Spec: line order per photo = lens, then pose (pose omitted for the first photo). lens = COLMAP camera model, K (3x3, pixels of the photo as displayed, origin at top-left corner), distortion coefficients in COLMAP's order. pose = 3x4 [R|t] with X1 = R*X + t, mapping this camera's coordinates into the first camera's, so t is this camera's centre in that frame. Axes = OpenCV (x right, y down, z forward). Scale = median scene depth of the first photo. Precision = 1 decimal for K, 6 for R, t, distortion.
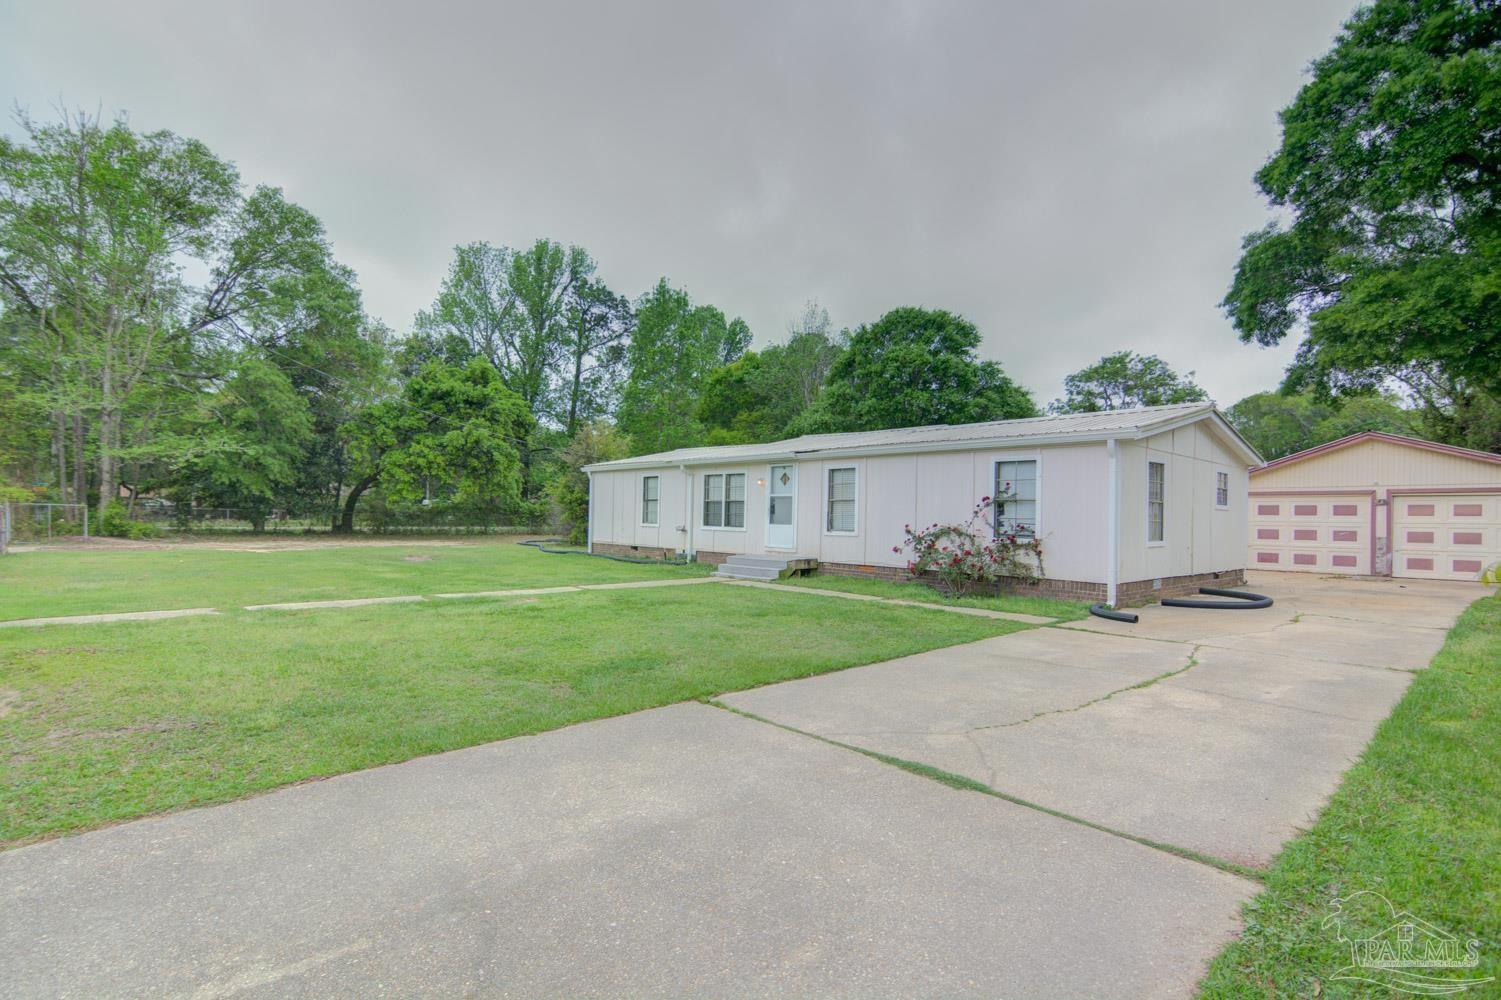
lens RADIAL K [[723.1, 0, 712.5], [0, 723.1, 512.1], [0, 0, 1]] dist [-0.004812, -0.005064]
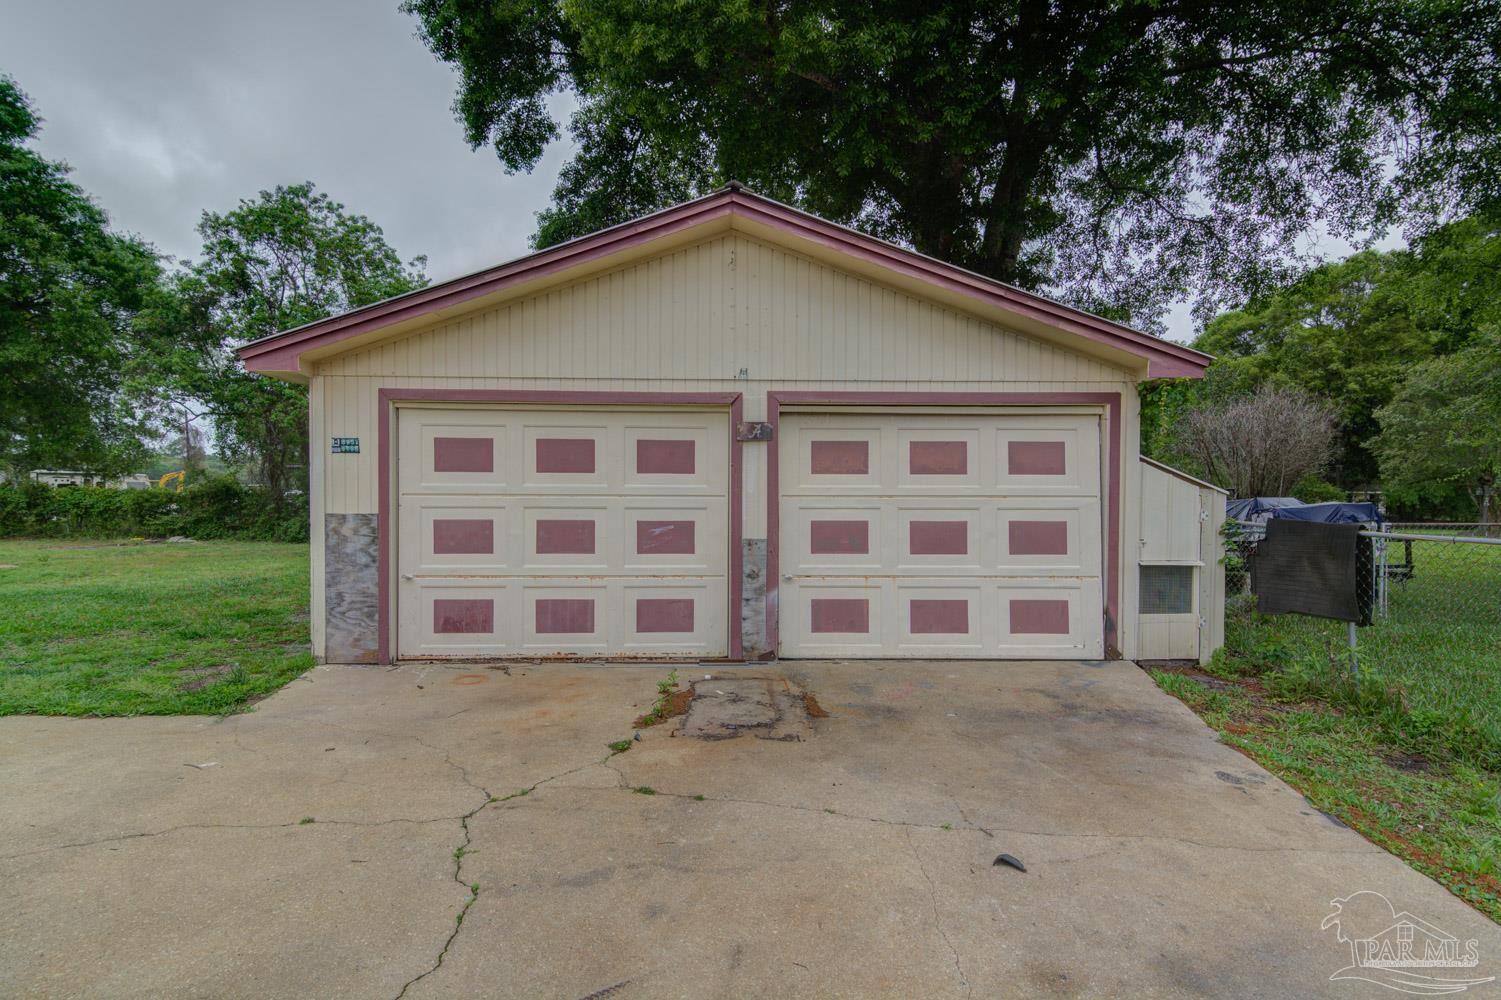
lens RADIAL K [[723.1, 0, 746.8], [0, 723.1, 499.5], [0, 0, 1]] dist [-0.004812, -0.005064]
pose [[0.599795, -0.006400, 0.800128, 0.660087], [-0.001209, 0.999960, 0.008904, 0.013871], [-0.800153, -0.006308, 0.599763, 0.796538]]
